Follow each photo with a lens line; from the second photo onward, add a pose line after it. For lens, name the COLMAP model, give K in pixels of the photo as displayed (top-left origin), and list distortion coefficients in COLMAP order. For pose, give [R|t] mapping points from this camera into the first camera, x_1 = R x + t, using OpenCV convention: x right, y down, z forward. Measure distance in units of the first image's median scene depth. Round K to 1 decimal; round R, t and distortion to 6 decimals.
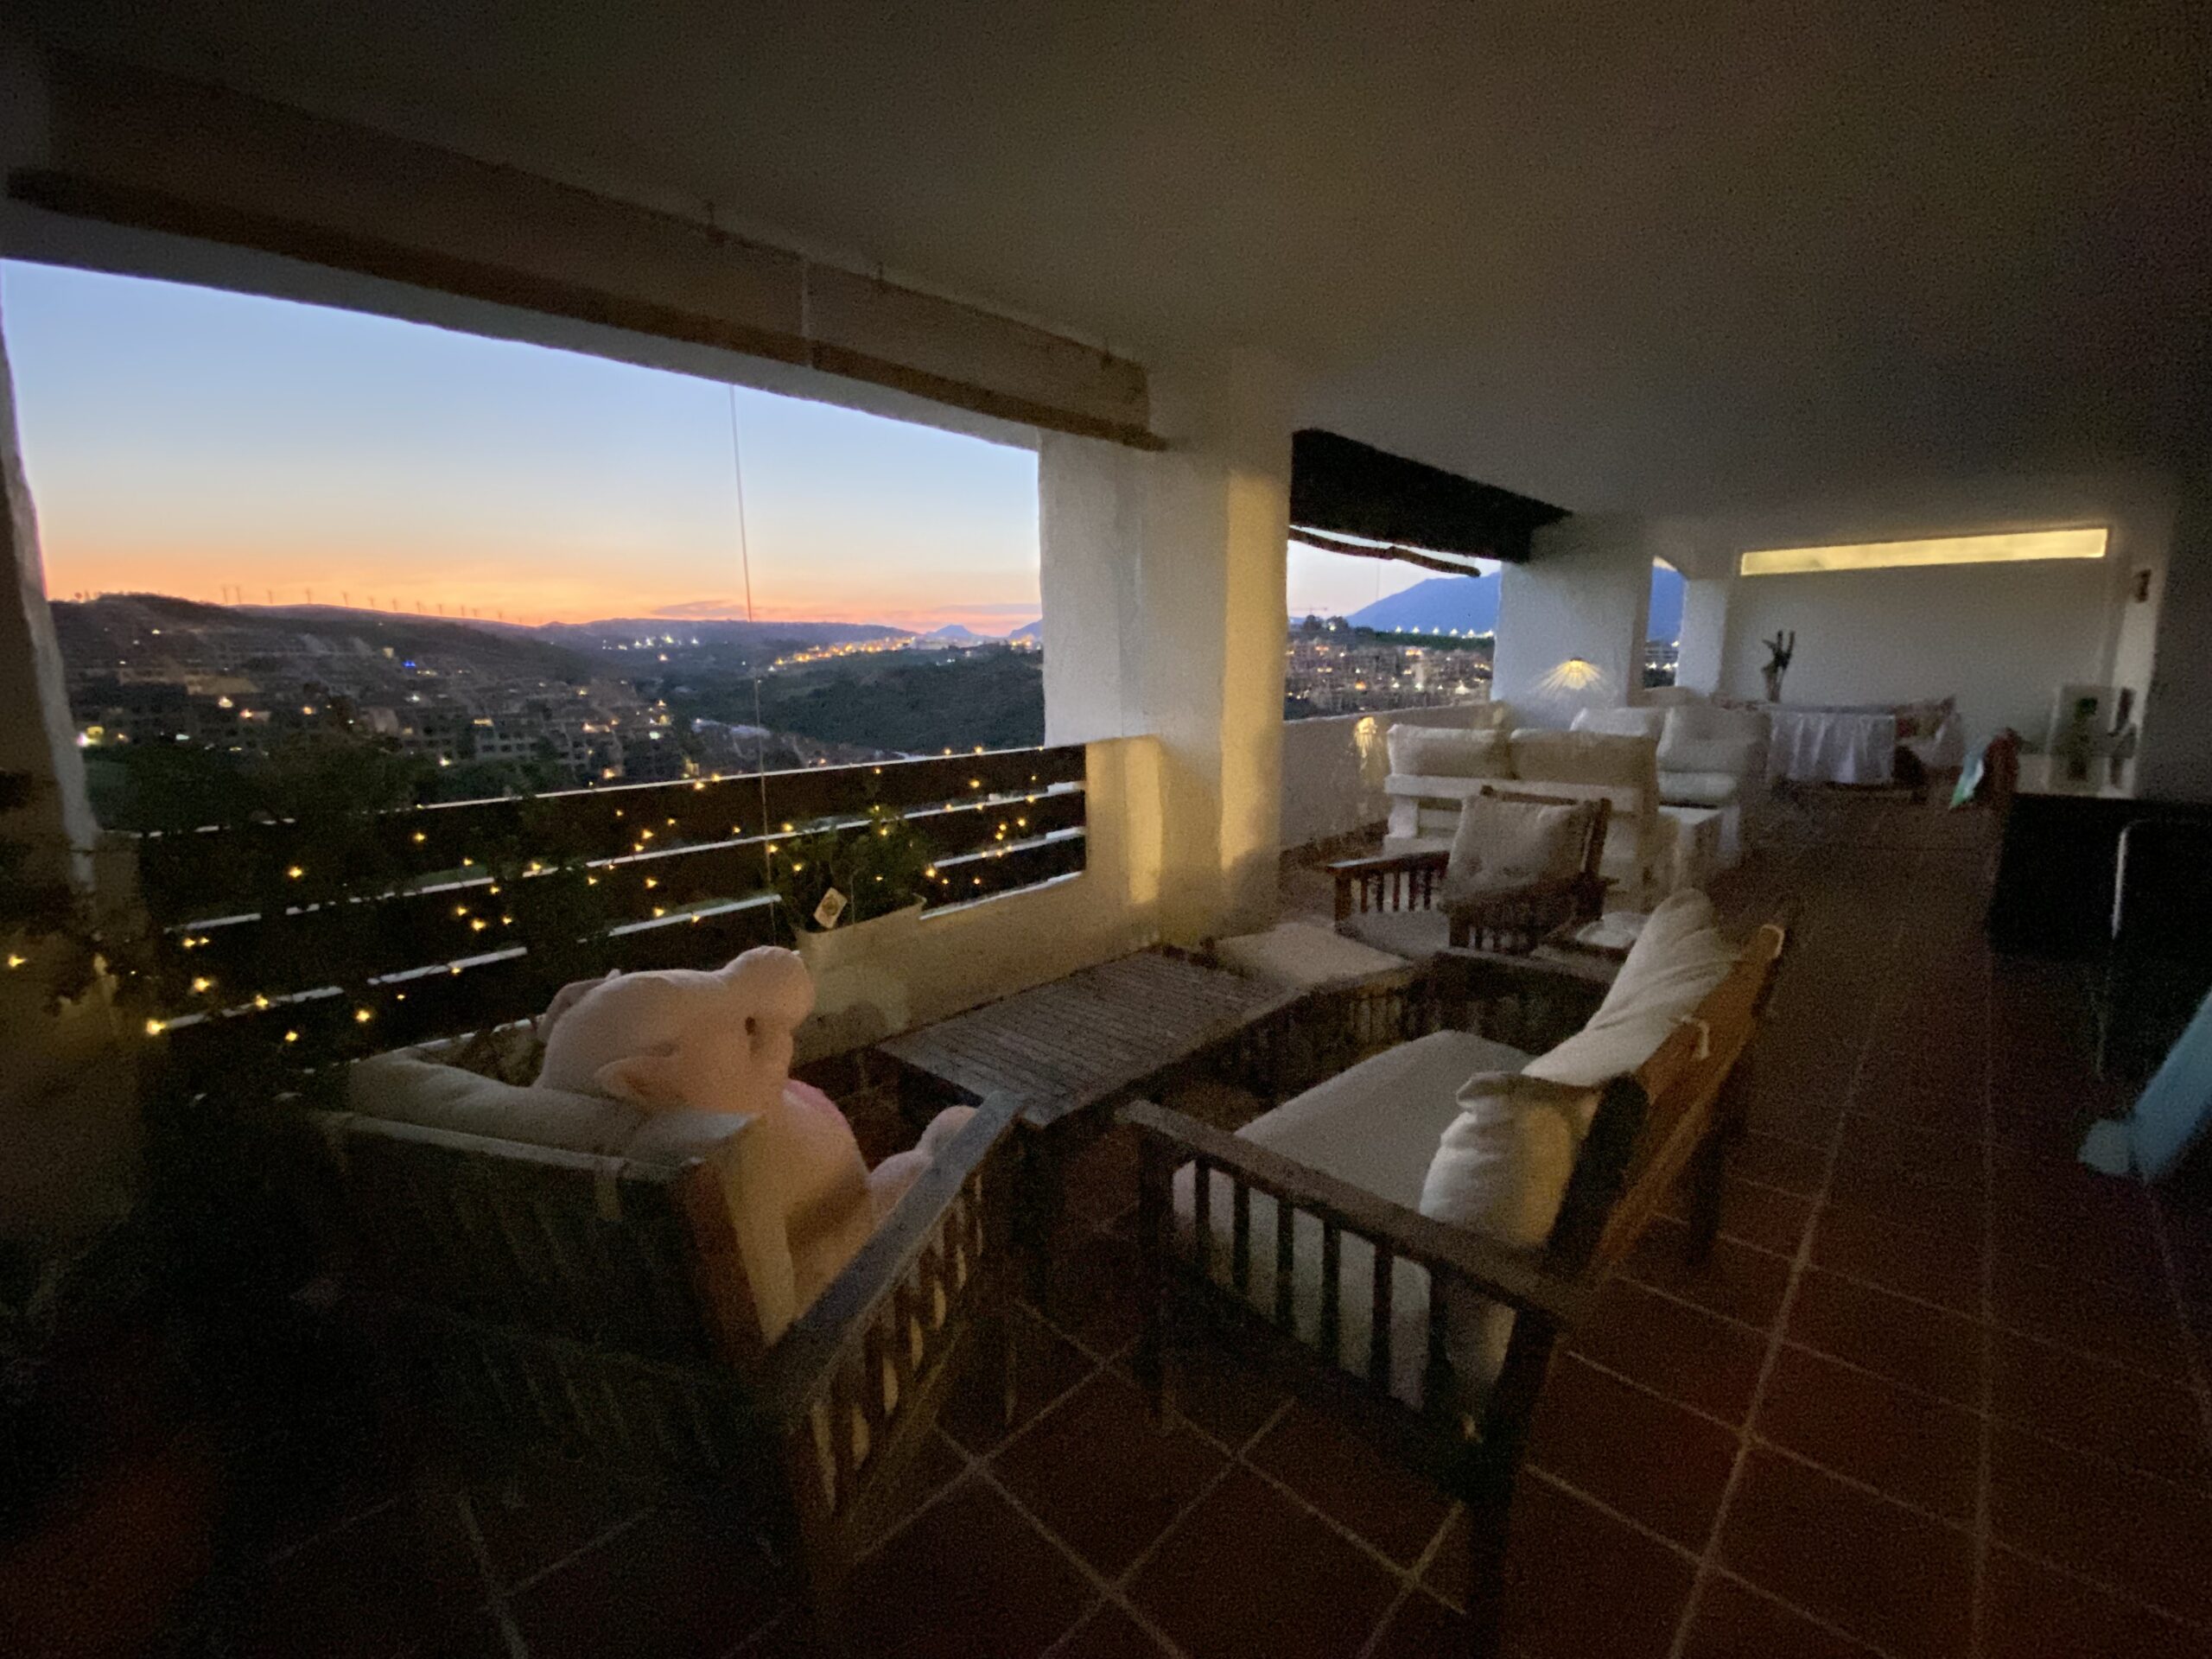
lens RADIAL K [[905.7, 0, 1106.0], [0, 905.7, 829.5], [0, 0, 1]] dist [0.033538, -0.028419]
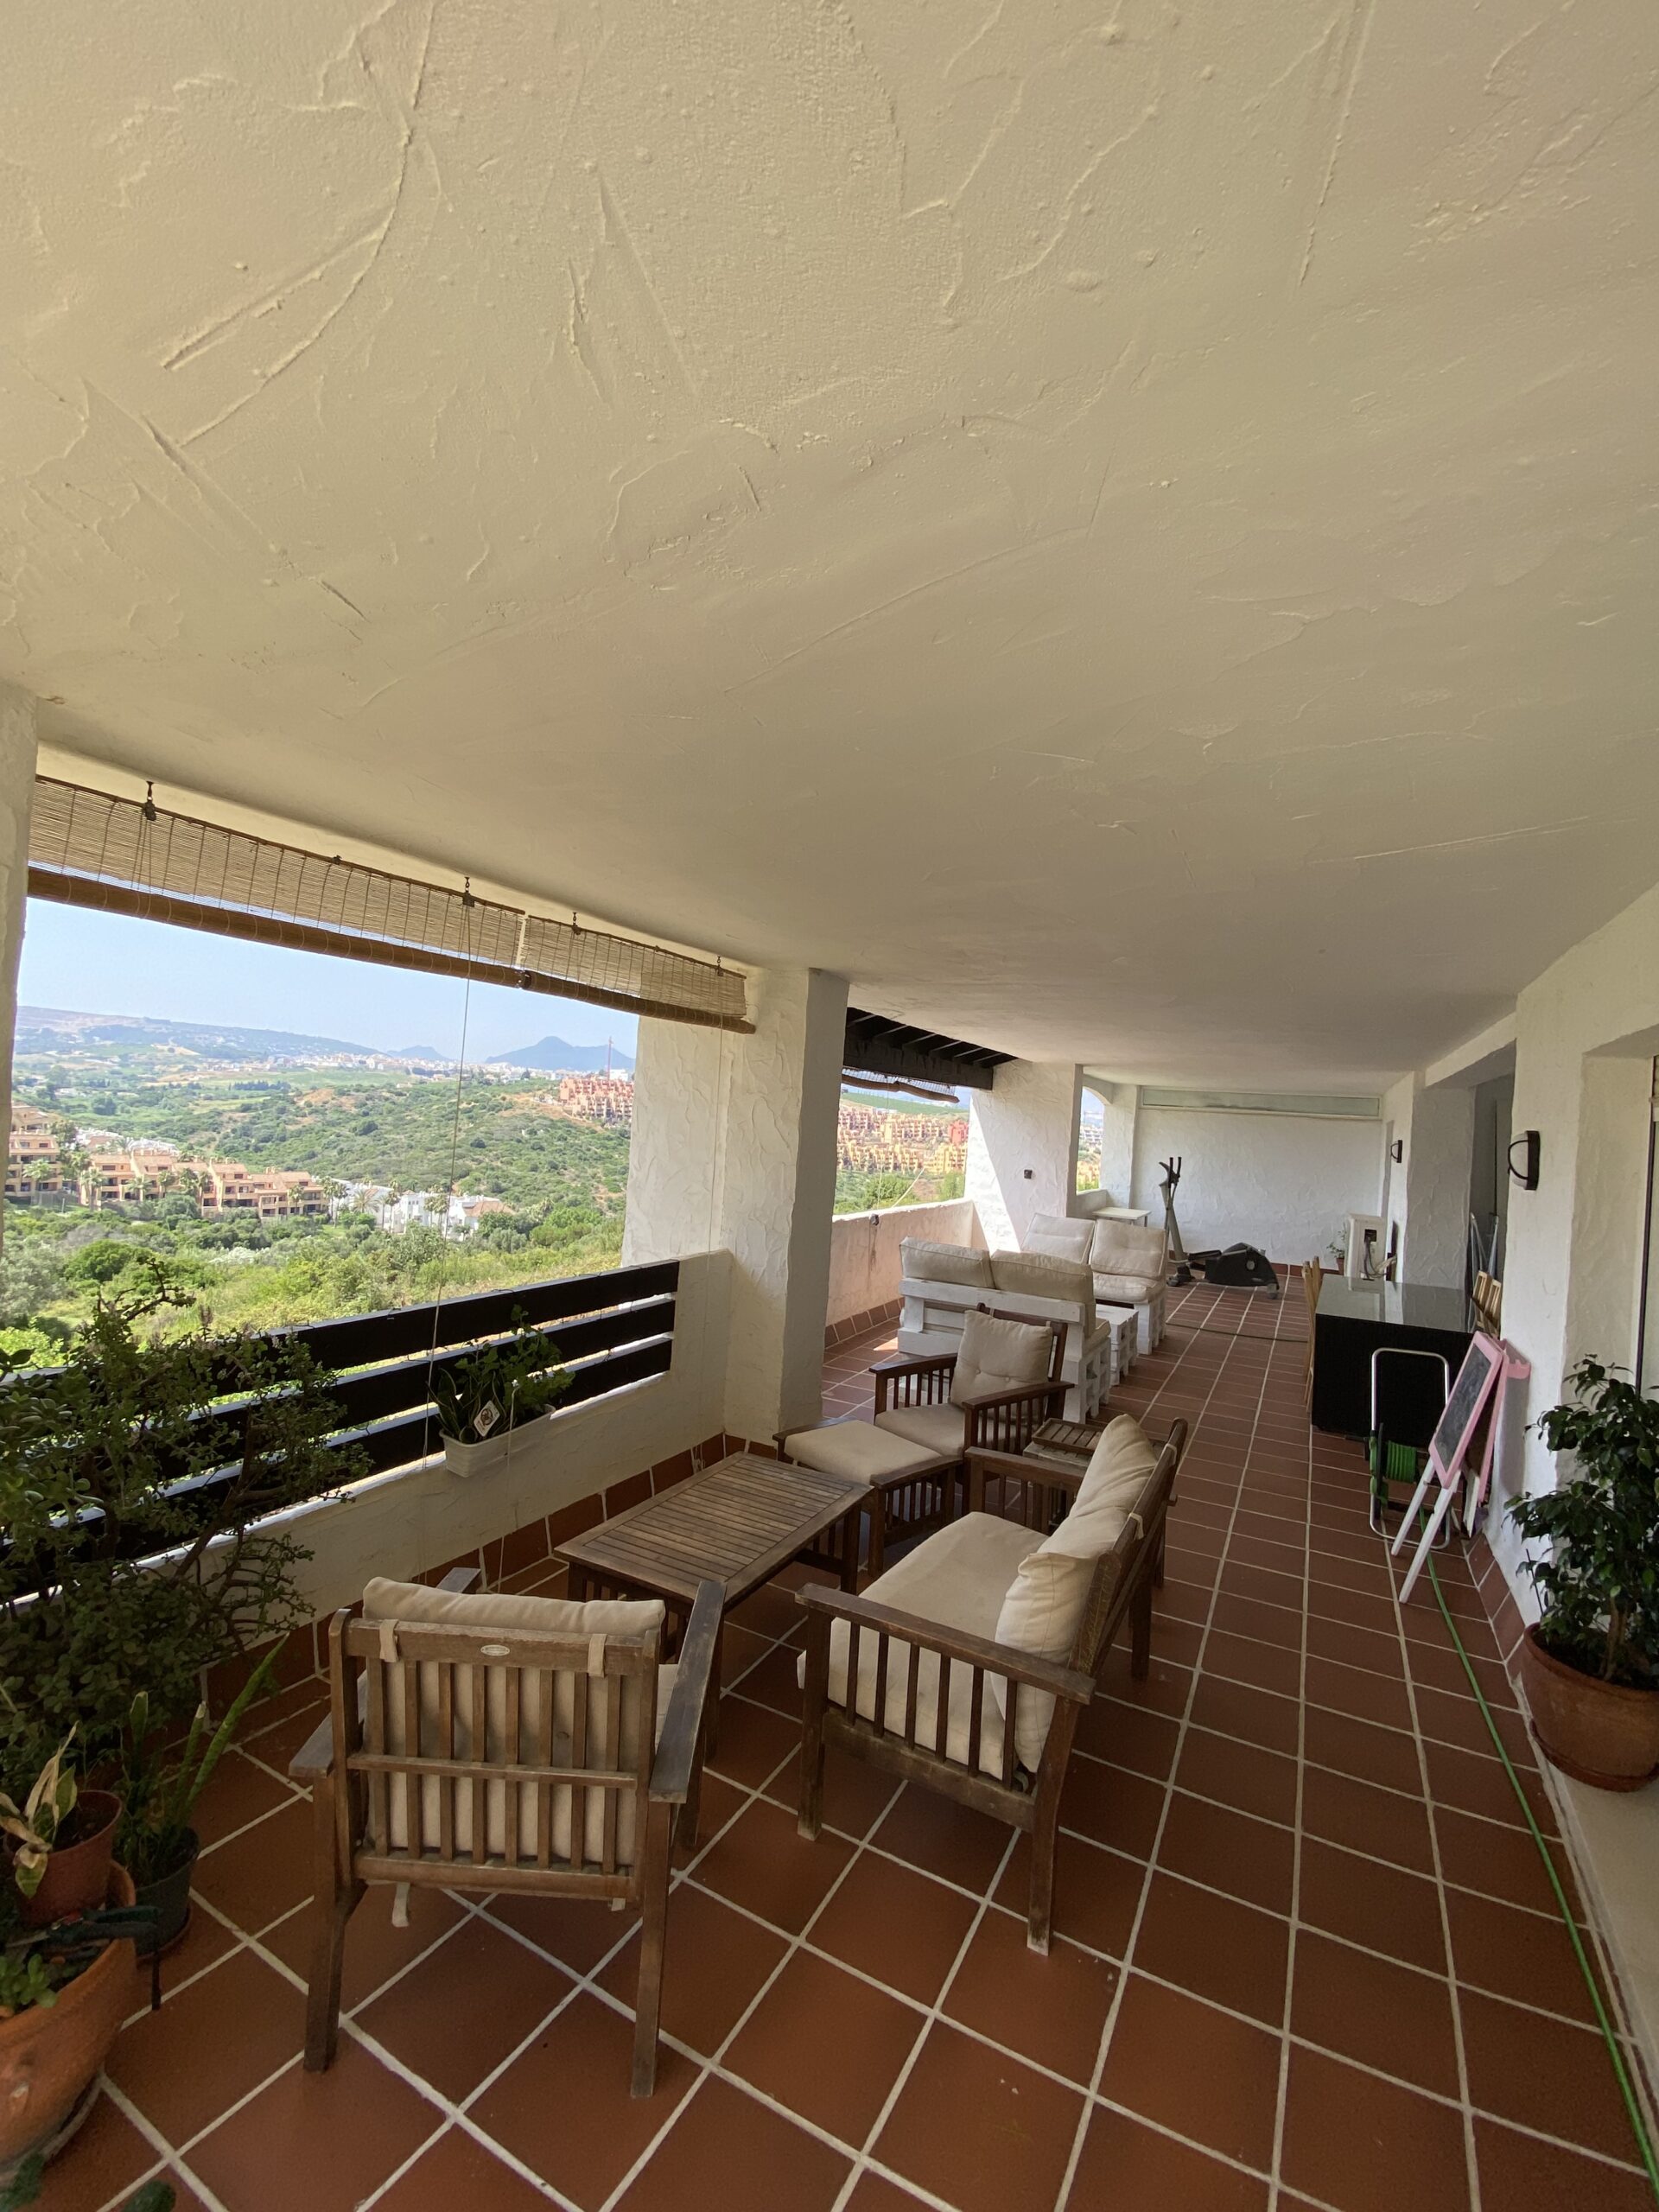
lens RADIAL K [[905.7, 0, 829.5], [0, 905.7, 1106.0], [0, 0, 1]] dist [0.033538, -0.028419]
pose [[0.962289, 0.078594, 0.260427, -0.173780], [-0.029760, 0.982023, -0.186402, -0.085797], [-0.270395, 0.171623, 0.947329, -0.253829]]
